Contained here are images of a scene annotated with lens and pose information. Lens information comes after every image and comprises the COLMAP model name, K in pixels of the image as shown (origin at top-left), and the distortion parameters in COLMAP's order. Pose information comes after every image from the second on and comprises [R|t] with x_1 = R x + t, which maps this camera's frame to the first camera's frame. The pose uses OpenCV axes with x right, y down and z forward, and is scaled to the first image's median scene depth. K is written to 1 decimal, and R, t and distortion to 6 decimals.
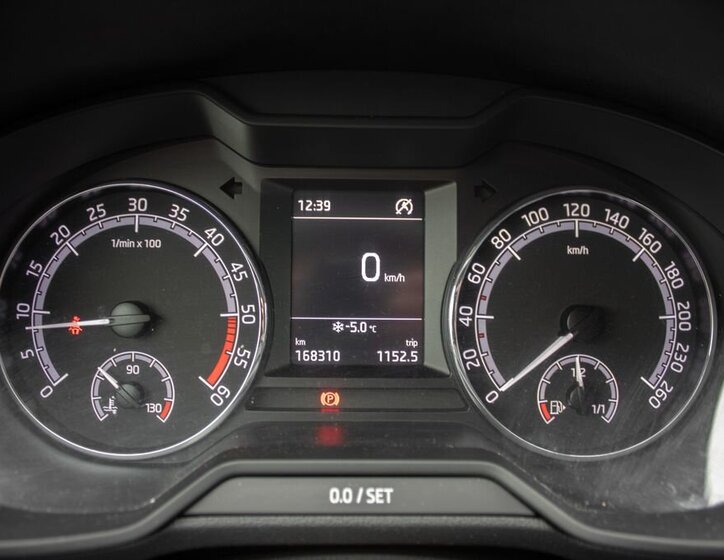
lens RADIAL K [[661.4, 0, 357.6], [0, 661.4, 282.1], [0, 0, 1]] dist [-0.137612, -0.006669]
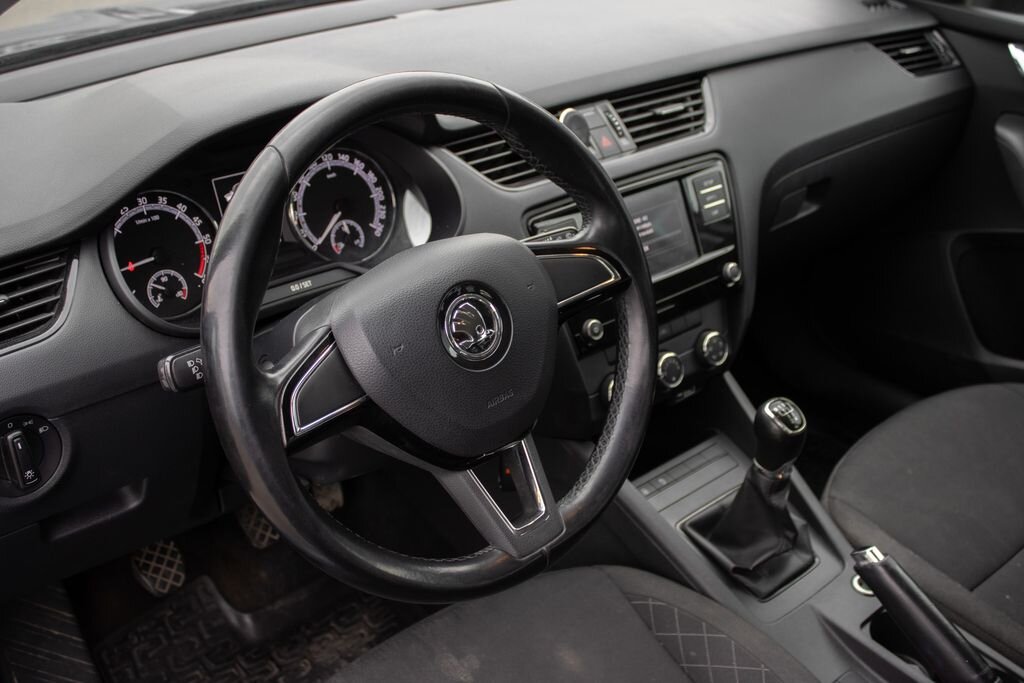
lens RADIAL K [[1134.2, 0, 517.3], [0, 1134.2, 349.4], [0, 0, 1]] dist [-0.065382, 0.000000]
pose [[0.765766, -0.302070, 0.567765, -1.583230], [0.191915, 0.949937, 0.246555, -0.321693], [-0.613817, -0.079841, 0.785401, -2.528909]]
